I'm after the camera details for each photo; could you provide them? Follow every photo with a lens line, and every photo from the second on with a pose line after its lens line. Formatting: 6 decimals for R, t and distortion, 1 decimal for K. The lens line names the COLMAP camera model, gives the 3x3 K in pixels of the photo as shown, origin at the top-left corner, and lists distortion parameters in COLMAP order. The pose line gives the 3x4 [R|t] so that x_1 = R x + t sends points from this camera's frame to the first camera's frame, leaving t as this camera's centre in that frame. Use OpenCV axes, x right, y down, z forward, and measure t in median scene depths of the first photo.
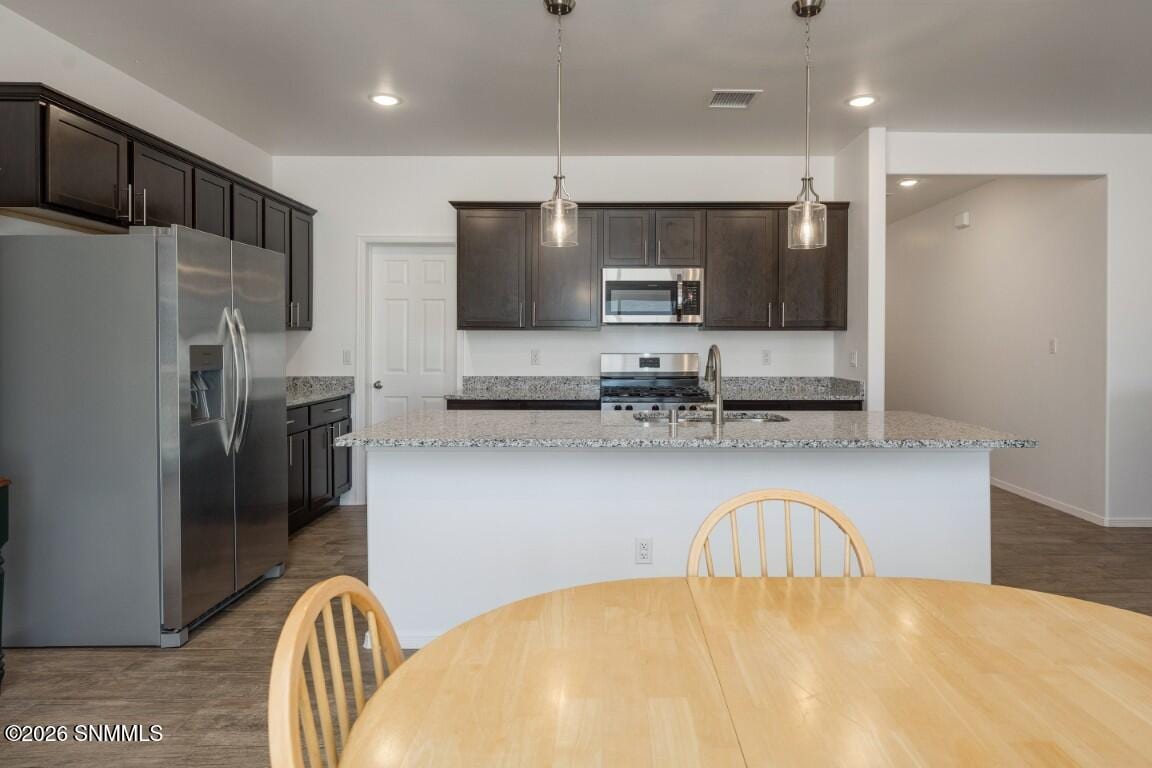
lens RADIAL K [[648.9, 0, 604.3], [0, 648.9, 350.0], [0, 0, 1]] dist [-0.002832, -0.000801]
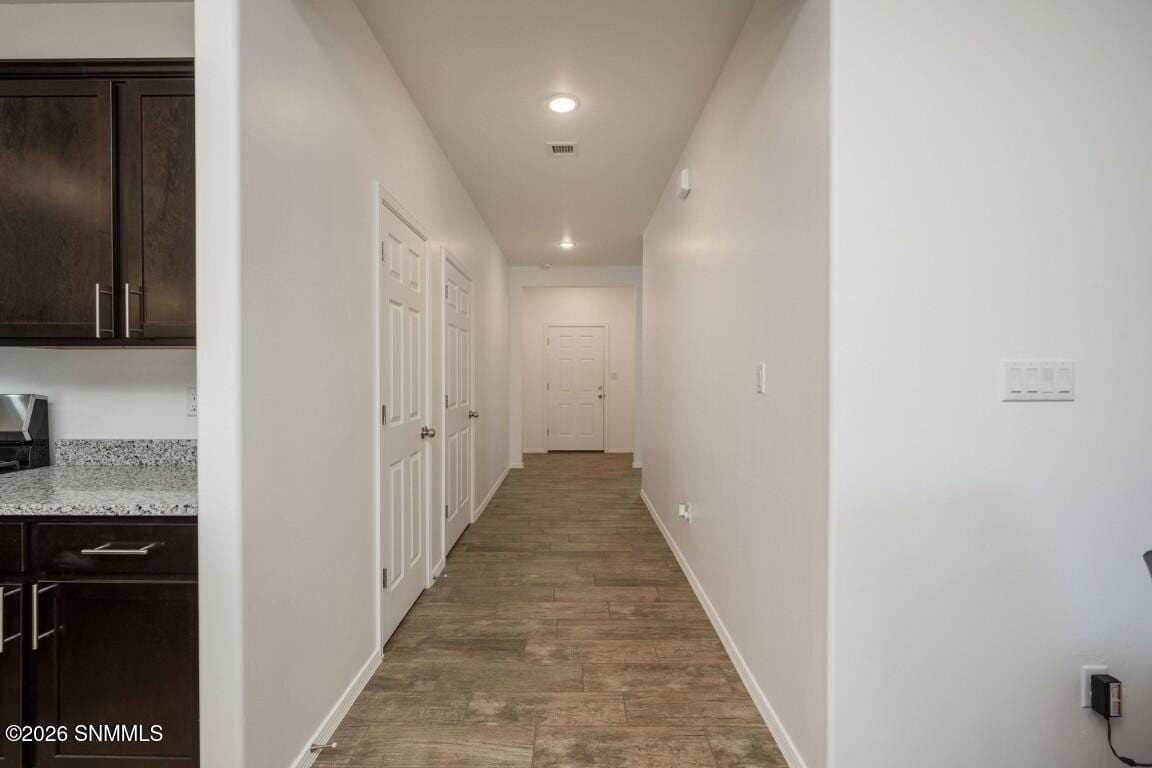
lens RADIAL K [[514.2, 0, 576.0], [0, 514.2, 384.0], [0, 0, 1]] dist [-0.002826, -0.000502]
pose [[0.999996, 0.000060, 0.002855, 0.589345], [-0.000085, 0.999961, 0.008885, -0.006346], [-0.002855, -0.008885, 0.999956, 0.644103]]
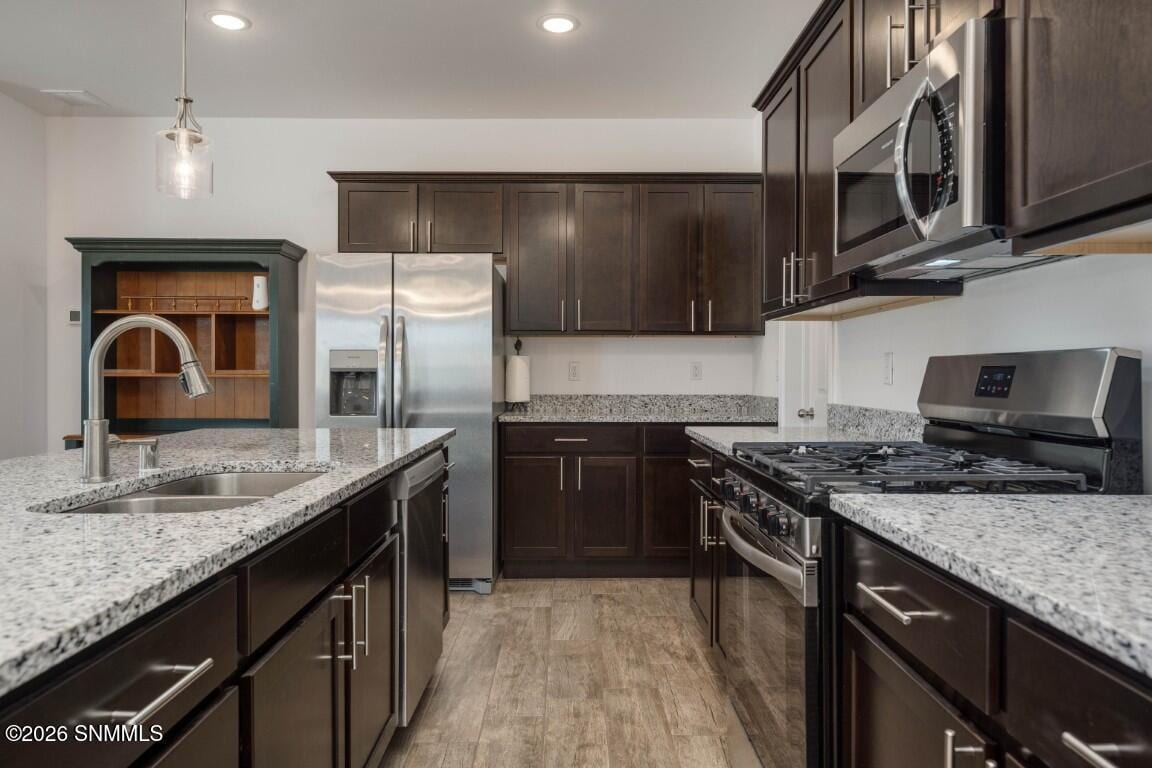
lens RADIAL K [[766.9, 0, 573.9], [0, 766.9, 378.8], [0, 0, 1]] dist [0.002579, 0.001698]
pose [[0.002060, 0.006084, -0.999979, 0.462024], [-0.010173, 0.999930, 0.006063, 0.019081], [0.999946, 0.010160, 0.002121, 0.840188]]
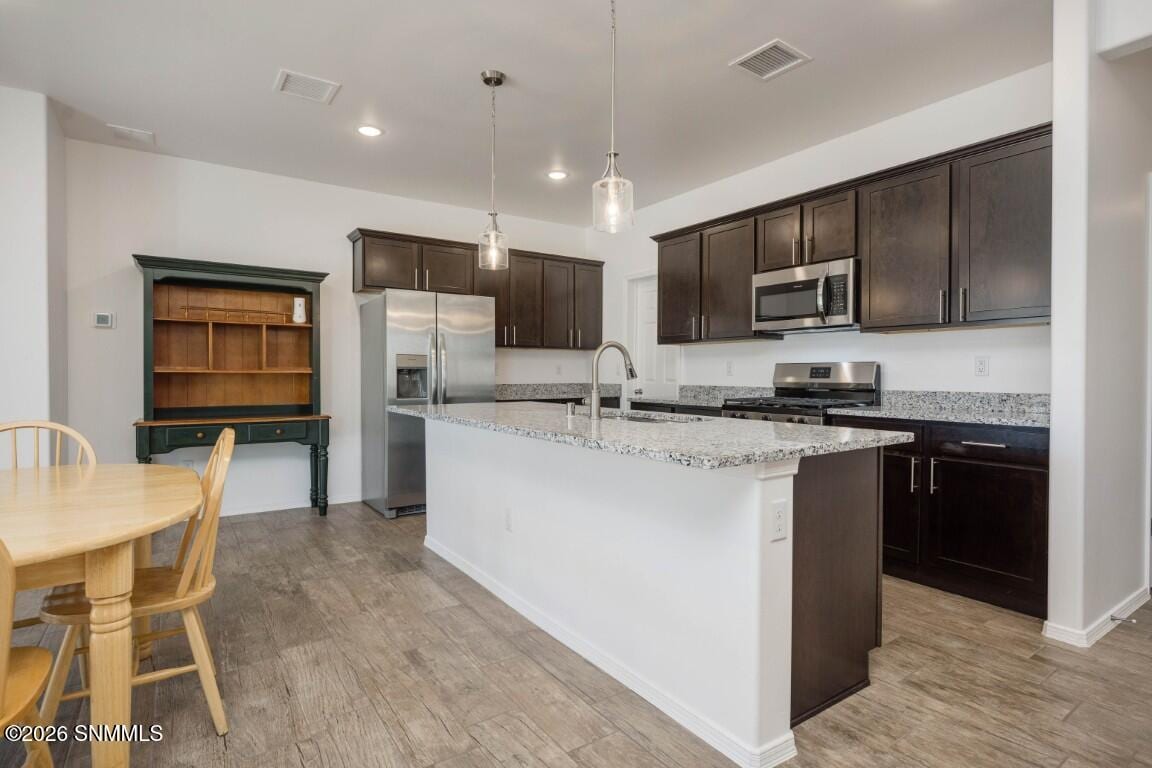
lens RADIAL K [[579.6, 0, 578.4], [0, 579.6, 380.3], [0, 0, 1]] dist [0.000277, 0.000067]
pose [[0.565854, 0.009233, -0.824454, 0.569125], [-0.007928, 0.999952, 0.005757, 0.029476], [0.824467, 0.003278, 0.565900, 0.287393]]
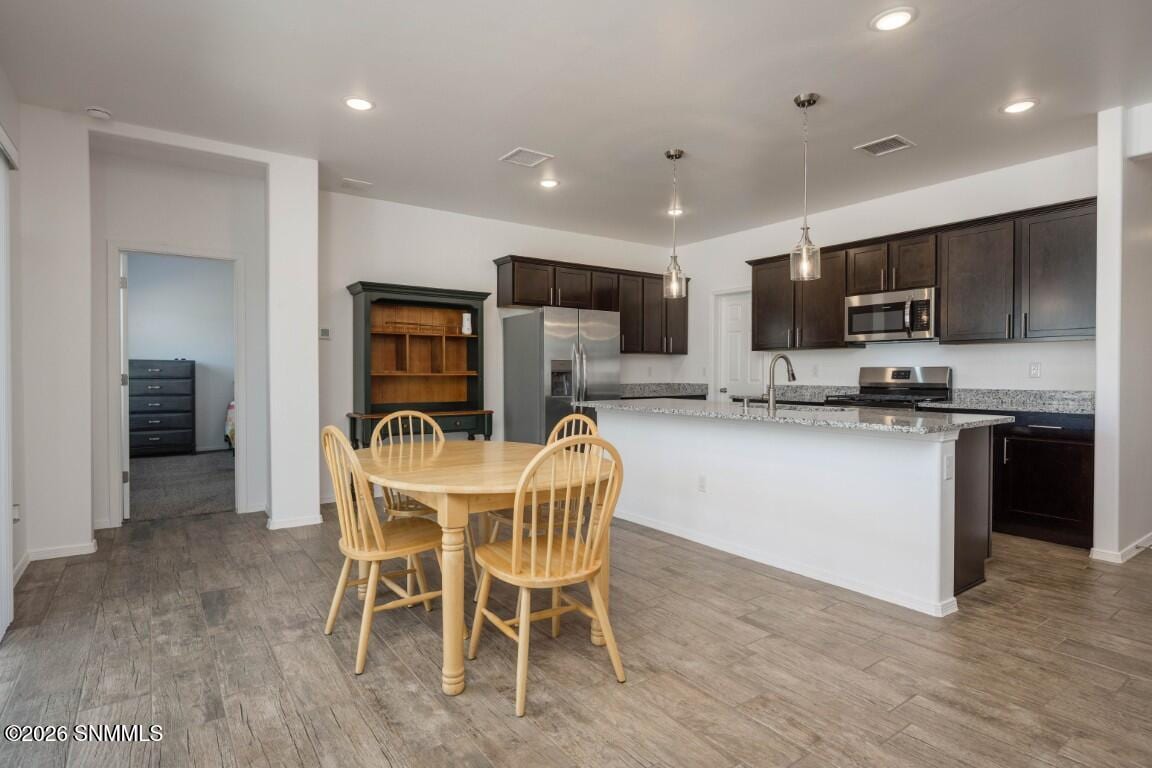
lens RADIAL K [[593.6, 0, 580.9], [0, 593.6, 380.0], [0, 0, 1]] dist [0.000637, 0.001299]
pose [[0.584147, 0.009416, -0.811593, 0.616041], [-0.006425, 0.999955, 0.006978, 0.026049], [0.811622, 0.001138, 0.584181, -0.062640]]
